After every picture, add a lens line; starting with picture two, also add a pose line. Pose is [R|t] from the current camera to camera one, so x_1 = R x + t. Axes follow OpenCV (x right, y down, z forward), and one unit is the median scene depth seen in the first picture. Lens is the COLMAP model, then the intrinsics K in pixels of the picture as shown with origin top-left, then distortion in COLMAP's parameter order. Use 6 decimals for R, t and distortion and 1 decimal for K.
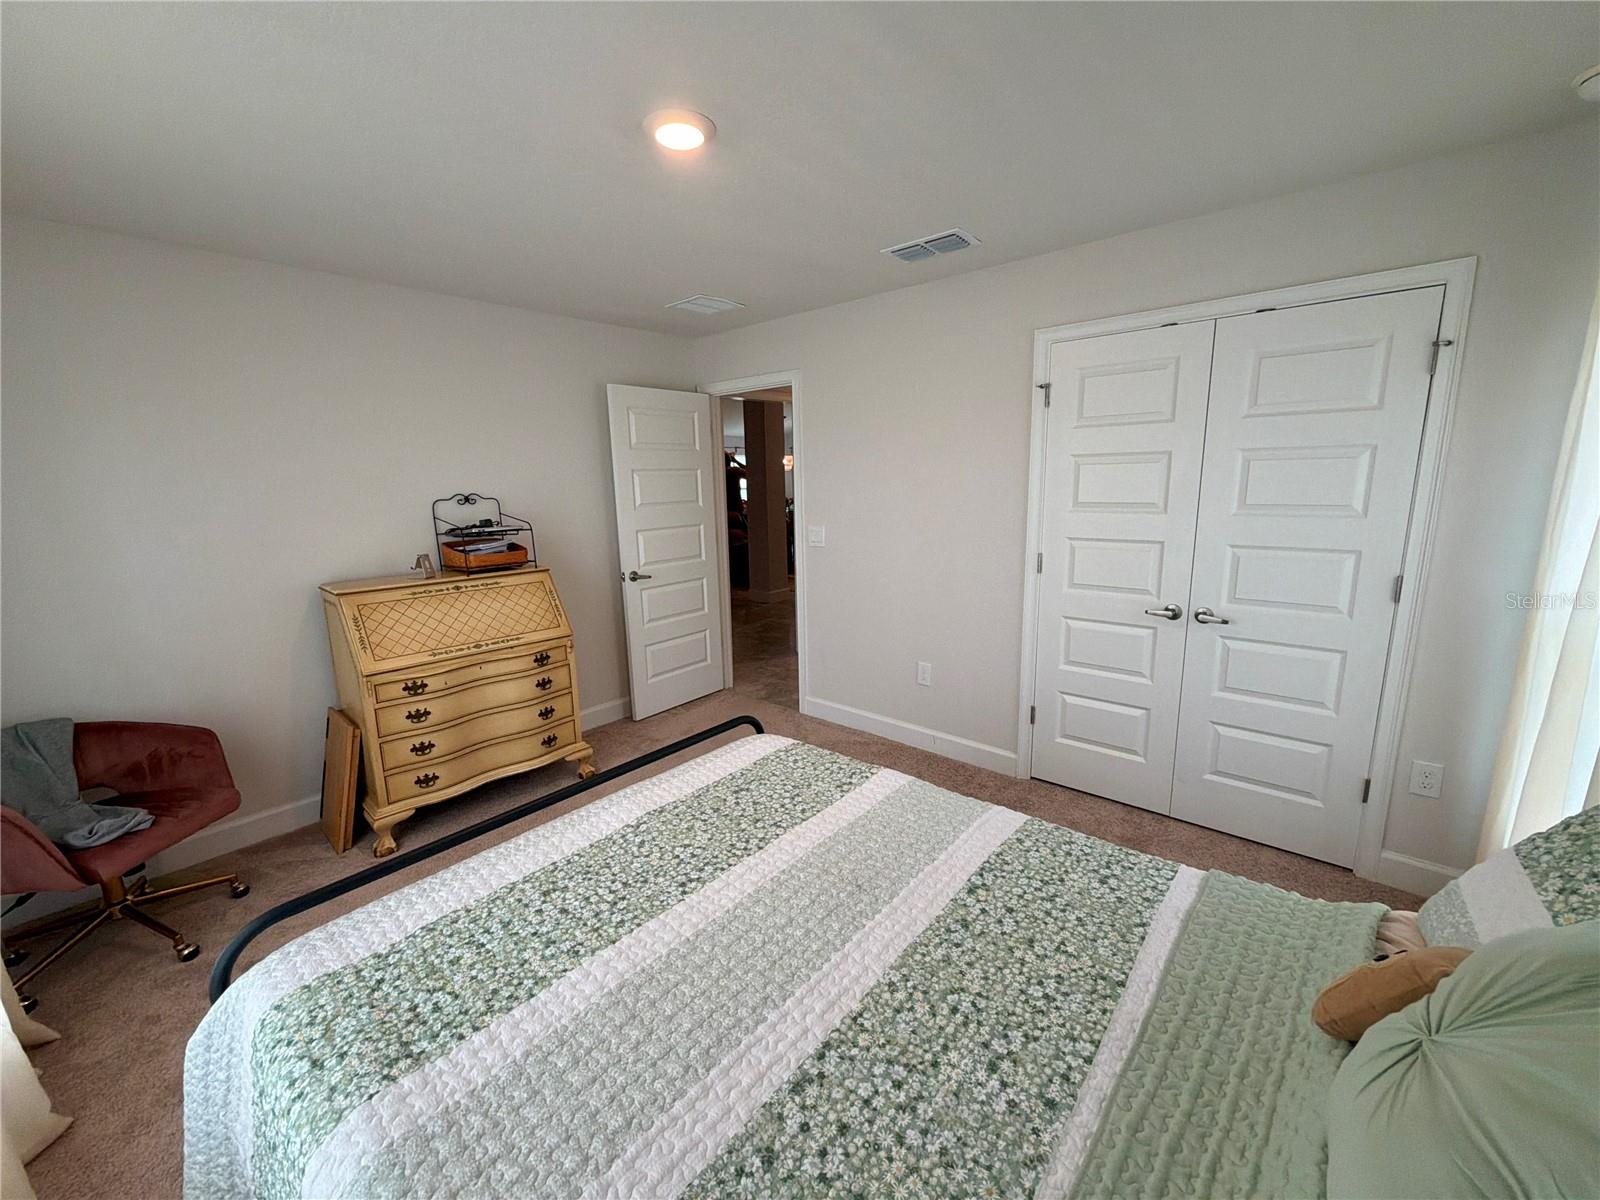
lens RADIAL K [[651.1, 0, 797.5], [0, 651.1, 596.2], [0, 0, 1]] dist [0.001866, 0.000118]
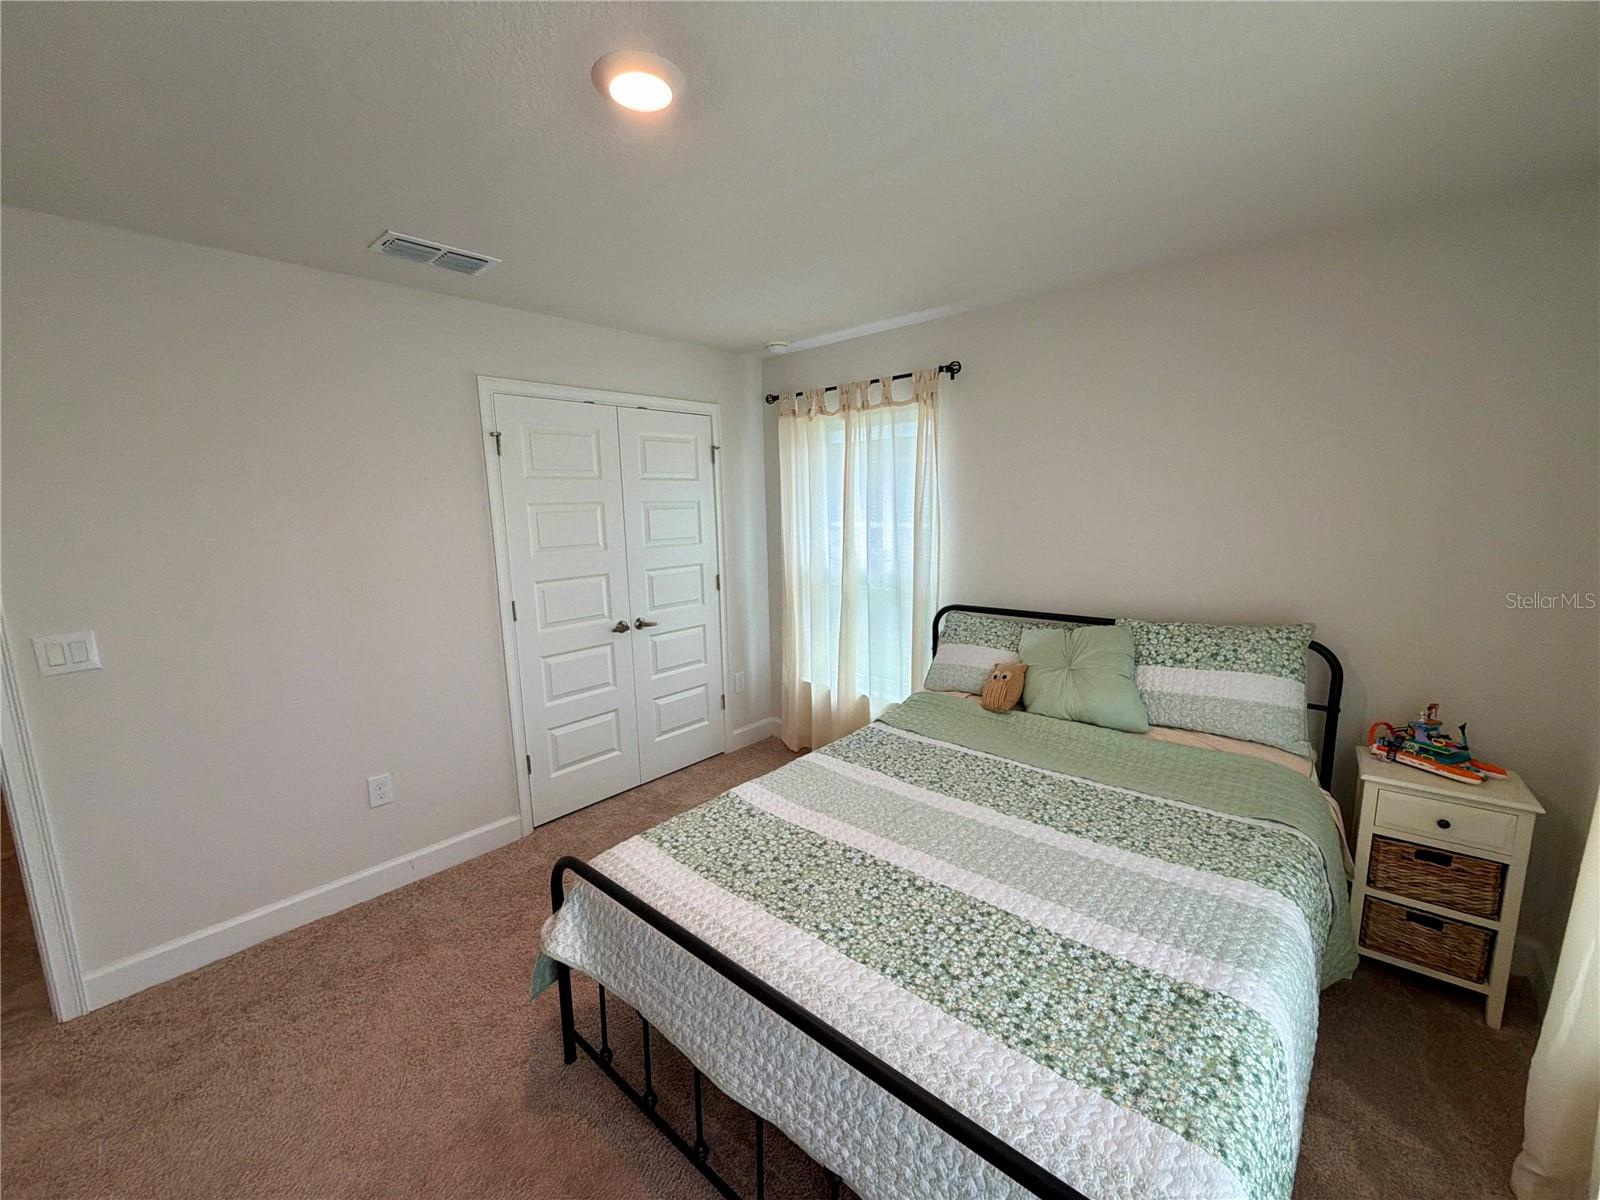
lens RADIAL K [[644.5, 0, 807.5], [0, 644.5, 600.0], [0, 0, 1]] dist [-0.010449, -0.000049]
pose [[0.002584, -0.130888, 0.991394, -0.845229], [0.205568, 0.970293, 0.127566, -0.143220], [-0.978639, 0.203469, 0.029414, 0.757751]]
